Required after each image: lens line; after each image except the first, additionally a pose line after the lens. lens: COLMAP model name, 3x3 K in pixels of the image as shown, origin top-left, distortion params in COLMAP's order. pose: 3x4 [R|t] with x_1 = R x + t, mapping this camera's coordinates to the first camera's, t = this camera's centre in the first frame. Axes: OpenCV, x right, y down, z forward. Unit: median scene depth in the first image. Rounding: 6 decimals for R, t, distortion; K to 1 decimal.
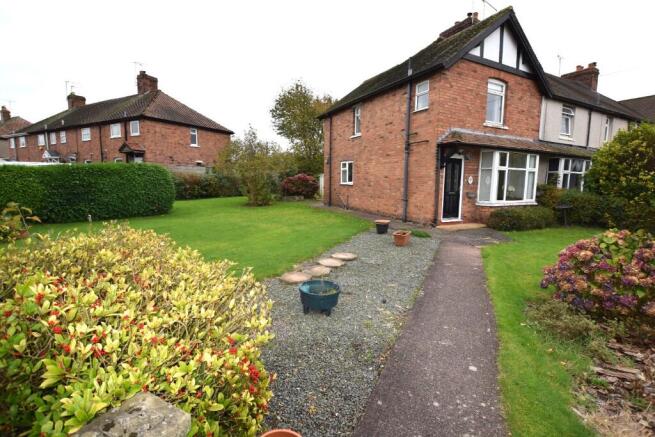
lens RADIAL K [[300.2, 0, 329.1], [0, 300.2, 215.8], [0, 0, 1]] dist [-0.030694, 0.000498]
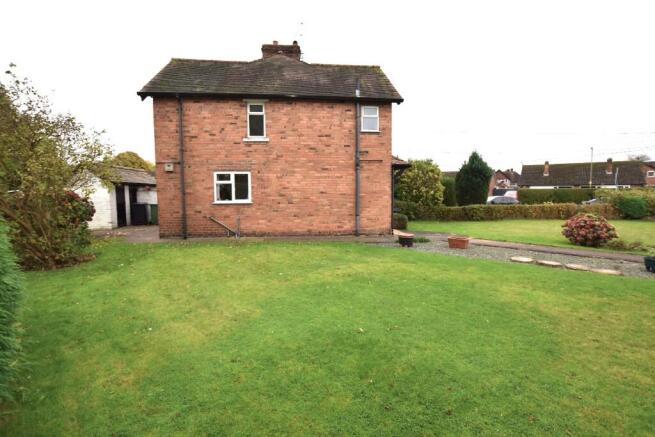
lens RADIAL K [[300.2, 0, 326.9], [0, 300.2, 214.3], [0, 0, 1]] dist [-0.030694, 0.000498]
pose [[0.331880, -0.083748, 0.939597, -0.695383], [0.124624, 0.991213, 0.044329, -0.104732], [-0.935053, 0.102385, 0.339401, 0.696140]]
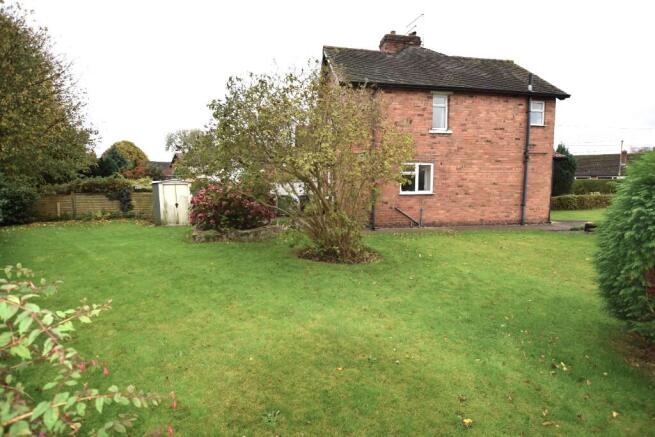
lens RADIAL K [[300.2, 0, 327.9], [0, 300.2, 216.9], [0, 0, 1]] dist [-0.030694, 0.000498]
pose [[0.280398, -0.123774, 0.951870, -0.902716], [0.127758, 0.987641, 0.090791, -0.183407], [-0.951344, 0.096152, 0.292746, 1.268983]]
